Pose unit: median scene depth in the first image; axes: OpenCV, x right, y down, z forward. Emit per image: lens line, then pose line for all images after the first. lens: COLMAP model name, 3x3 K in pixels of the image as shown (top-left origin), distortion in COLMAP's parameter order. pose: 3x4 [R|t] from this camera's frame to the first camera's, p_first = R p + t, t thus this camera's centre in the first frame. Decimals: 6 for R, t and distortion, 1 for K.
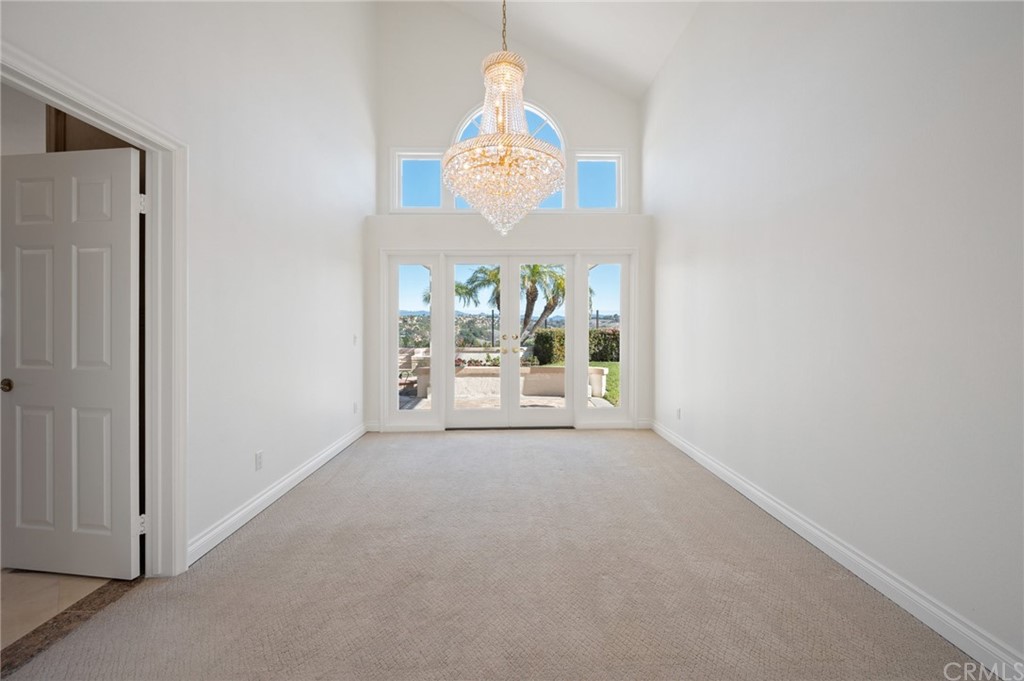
lens RADIAL K [[411.3, 0, 510.5], [0, 411.3, 325.4], [0, 0, 1]] dist [0.005875, 0.000222]
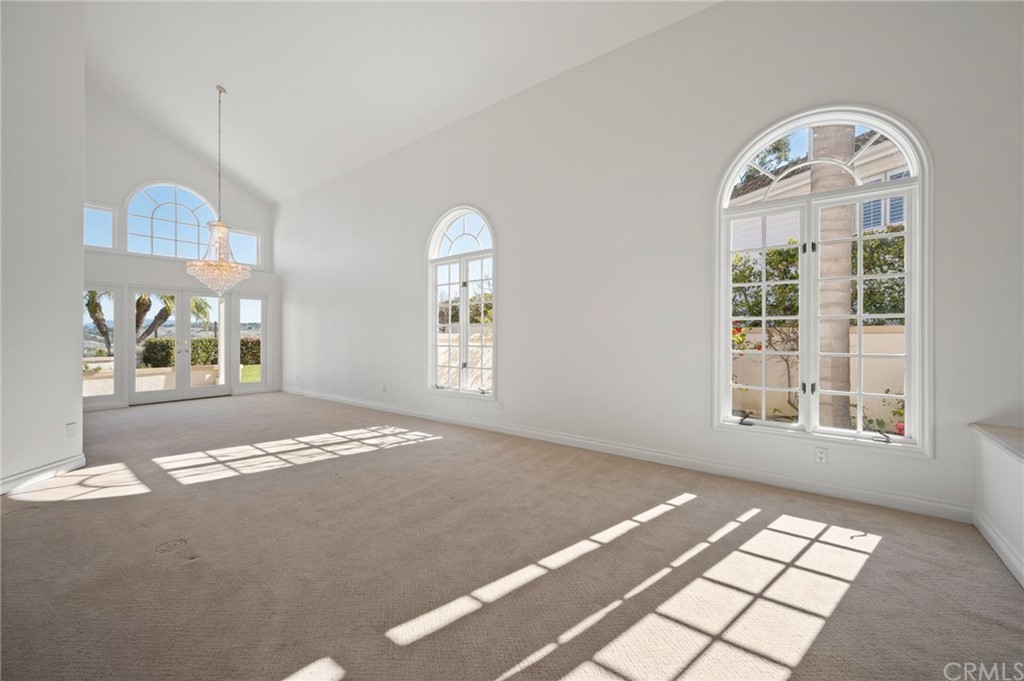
lens RADIAL K [[403.7, 0, 516.7], [0, 403.7, 336.7], [0, 0, 1]] dist [0.002024, 0.000200]
pose [[0.620661, -0.000940, 0.784079, -0.422628], [-0.003755, 0.999984, 0.004172, -0.005359], [-0.784070, -0.005534, 0.620648, -0.963539]]
